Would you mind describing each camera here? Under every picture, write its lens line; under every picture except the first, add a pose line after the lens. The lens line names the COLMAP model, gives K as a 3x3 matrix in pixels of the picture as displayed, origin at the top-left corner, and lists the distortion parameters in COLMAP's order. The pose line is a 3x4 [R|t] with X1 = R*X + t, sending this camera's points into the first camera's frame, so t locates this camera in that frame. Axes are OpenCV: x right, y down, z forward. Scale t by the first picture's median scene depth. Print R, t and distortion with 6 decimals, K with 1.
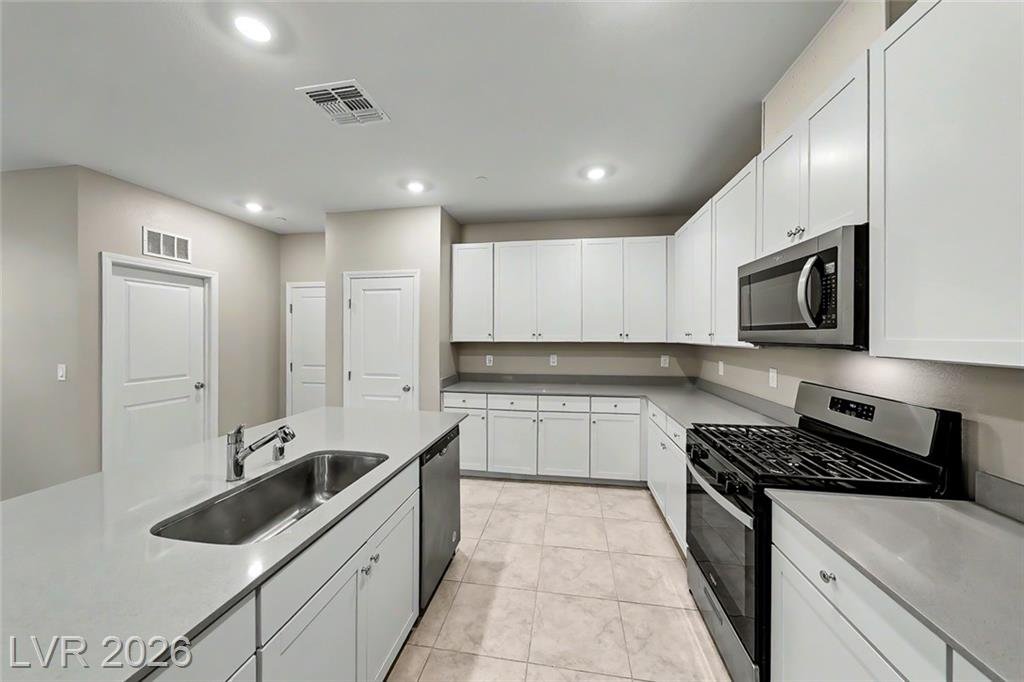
lens RADIAL K [[359.8, 0, 507.7], [0, 359.8, 338.0], [0, 0, 1]] dist [0.000372, 0.000133]
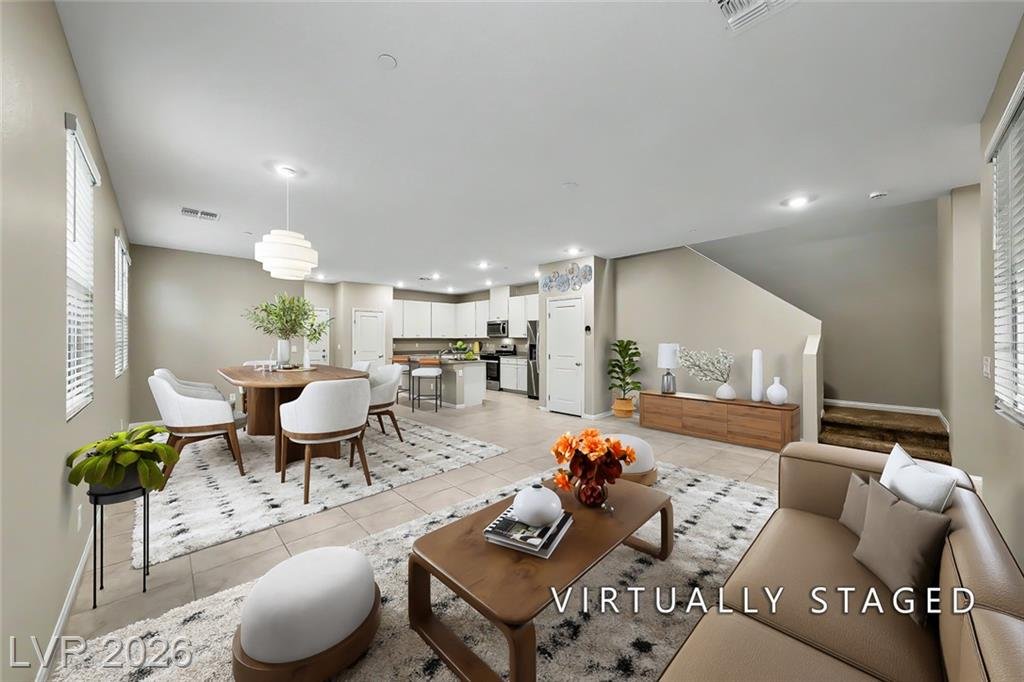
lens RADIAL K [[359.8, 0, 501.4], [0, 359.8, 340.3], [0, 0, 1]] dist [0.000372, 0.000133]
pose [[0.616403, -0.006506, 0.787404, -2.350229], [0.011179, 0.999937, -0.000490, 0.049528], [-0.787352, 0.009104, 0.616437, -1.656675]]
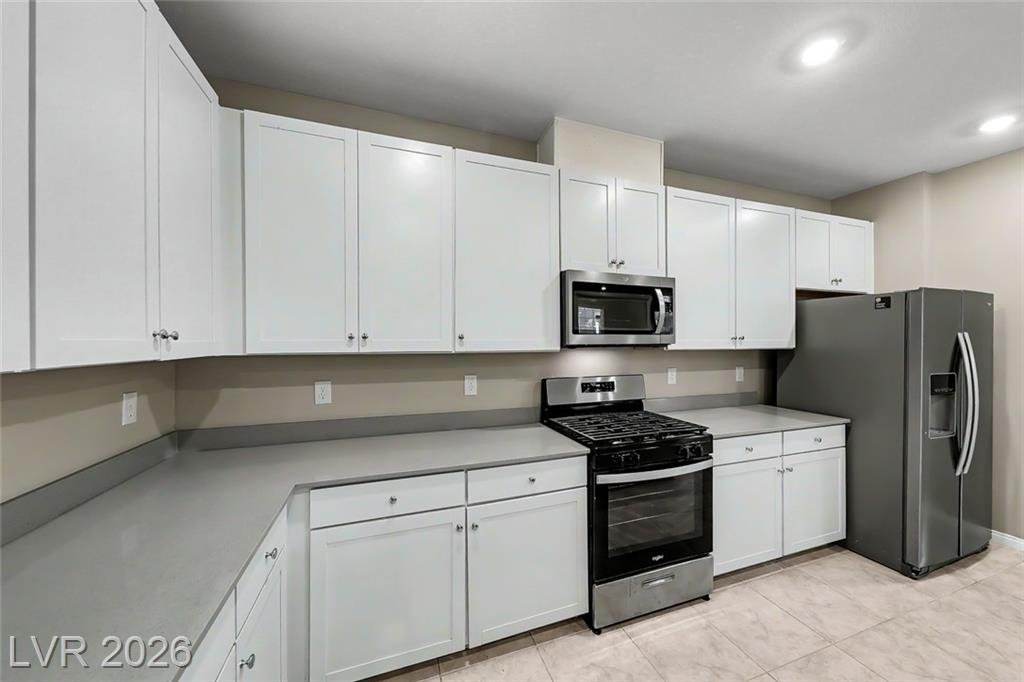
lens RADIAL K [[359.8, 0, 511.0], [0, 359.8, 340.5], [0, 0, 1]] dist [0.000372, 0.000133]
pose [[-0.481908, 0.003522, 0.876215, -0.115593], [0.009217, 0.999957, 0.001050, -0.003613], [-0.876173, 0.008582, -0.481919, 1.195544]]
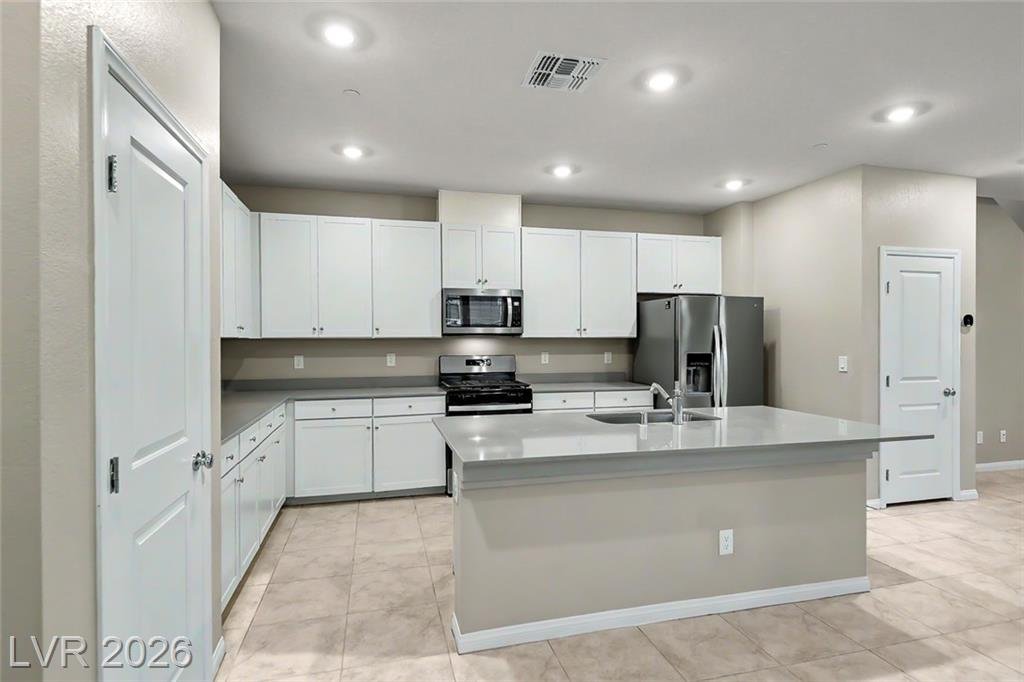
lens RADIAL K [[516.6, 0, 507.1], [0, 516.6, 341.7], [0, 0, 1]] dist [0.002865, -0.001284]
pose [[-0.402237, -0.005803, 0.915517, -1.195441], [0.010189, 0.999890, 0.010815, 0.017593], [-0.915479, 0.013678, -0.402133, 1.239116]]
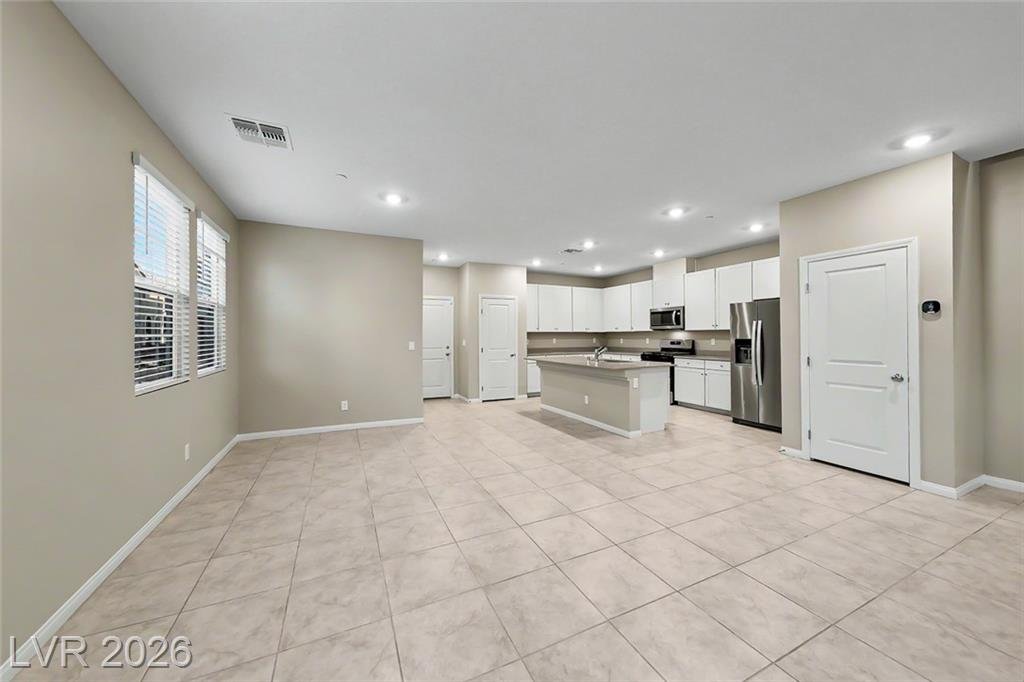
lens RADIAL K [[359.8, 0, 520.7], [0, 359.8, 335.0], [0, 0, 1]] dist [0.000372, 0.000133]
pose [[0.803360, -0.005882, 0.595465, -1.935205], [0.013425, 0.999876, -0.008235, 0.060704], [-0.595343, 0.014610, 0.803339, -0.865556]]
